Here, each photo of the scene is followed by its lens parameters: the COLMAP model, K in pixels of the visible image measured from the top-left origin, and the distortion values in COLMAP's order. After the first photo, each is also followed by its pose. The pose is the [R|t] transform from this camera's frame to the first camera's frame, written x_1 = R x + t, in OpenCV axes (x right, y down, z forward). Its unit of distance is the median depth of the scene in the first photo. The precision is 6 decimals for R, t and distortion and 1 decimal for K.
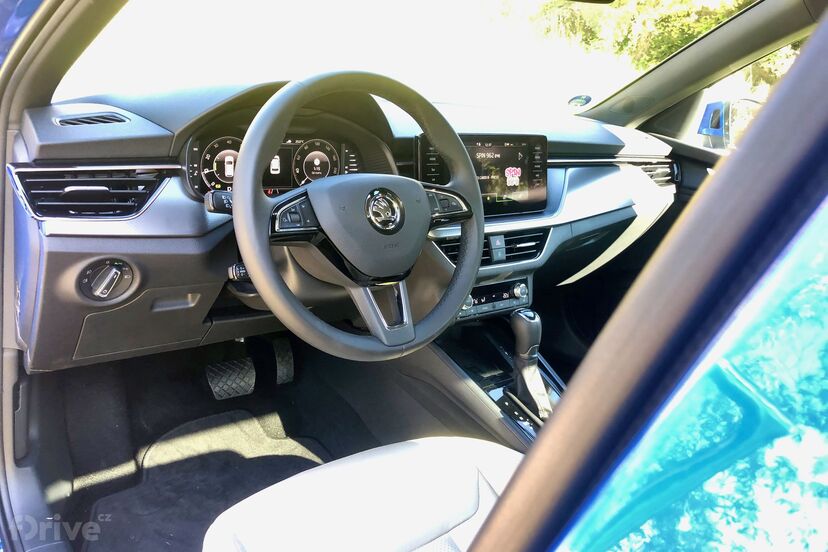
lens RADIAL K [[713.5, 0, 446.2], [0, 713.5, 277.3], [0, 0, 1]] dist [0.040190, -0.075062]
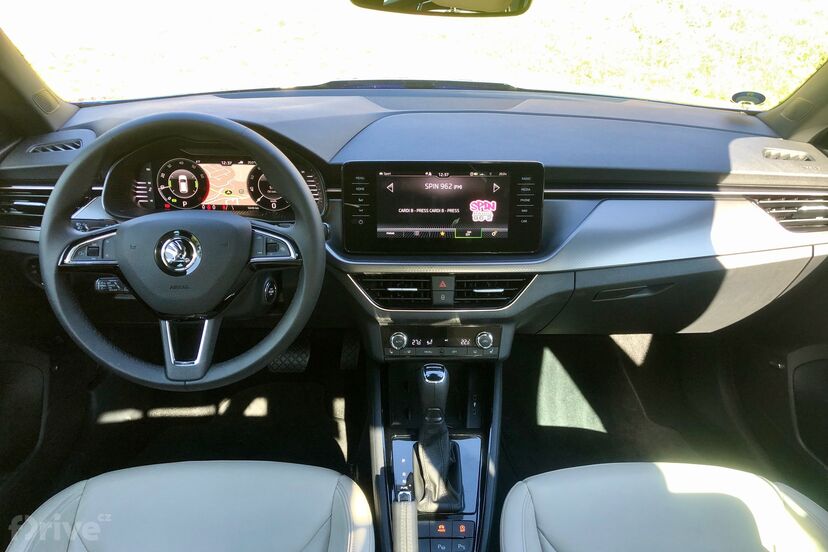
lens RADIAL K [[713.5, 0, 413.8], [0, 713.5, 275.4], [0, 0, 1]] dist [0.040190, -0.075062]
pose [[0.779748, 0.170457, -0.602443, 0.623059], [-0.122813, 0.985174, 0.119790, -0.174149], [0.613930, -0.019419, 0.789122, 0.294229]]
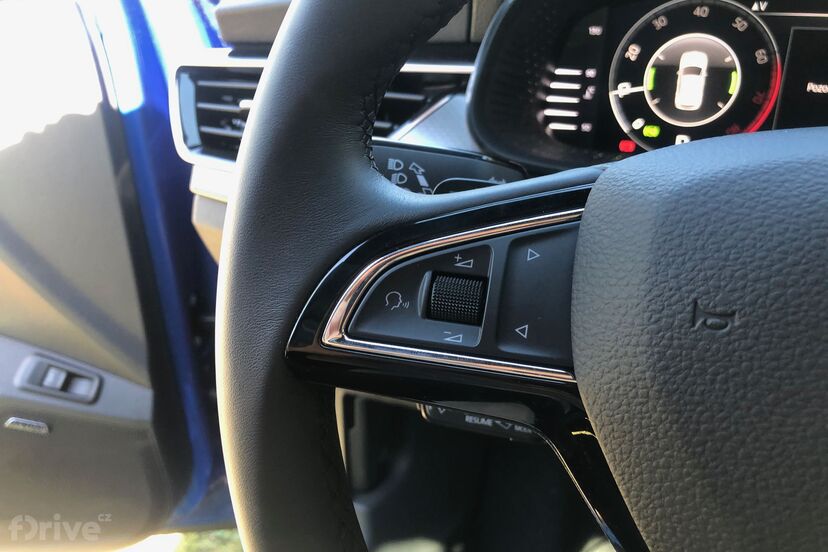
lens RADIAL K [[713.5, 0, 419.7], [0, 713.5, 273.9], [0, 0, 1]] dist [0.040190, -0.075062]
pose [[0.485999, 0.257834, -0.835061, -0.031639], [-0.189138, 0.963877, 0.187531, -0.091592], [0.853248, 0.066802, 0.517209, 0.626874]]
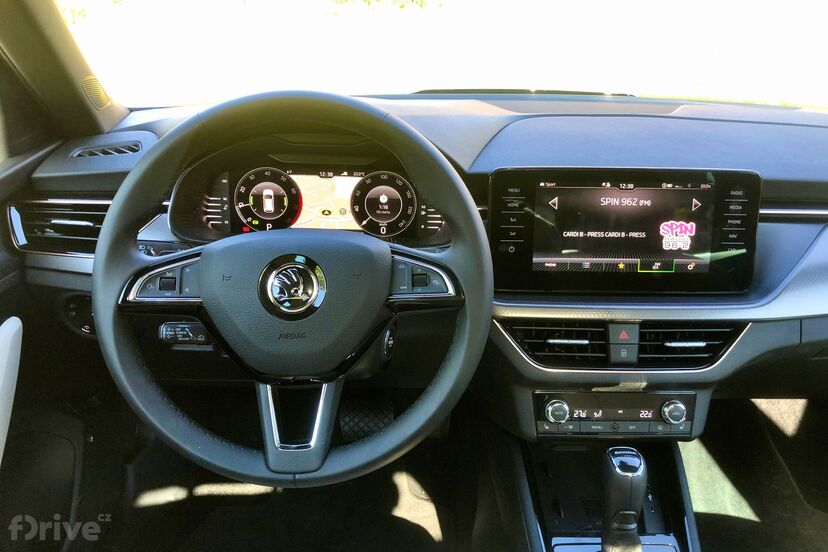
lens RADIAL K [[713.5, 0, 407.3], [0, 713.5, 269.9], [0, 0, 1]] dist [0.040190, -0.075062]
pose [[0.769399, 0.130707, -0.625252, 0.346668], [-0.129408, 0.990438, 0.047806, -0.121940], [0.625522, 0.044131, 0.778957, 0.388386]]
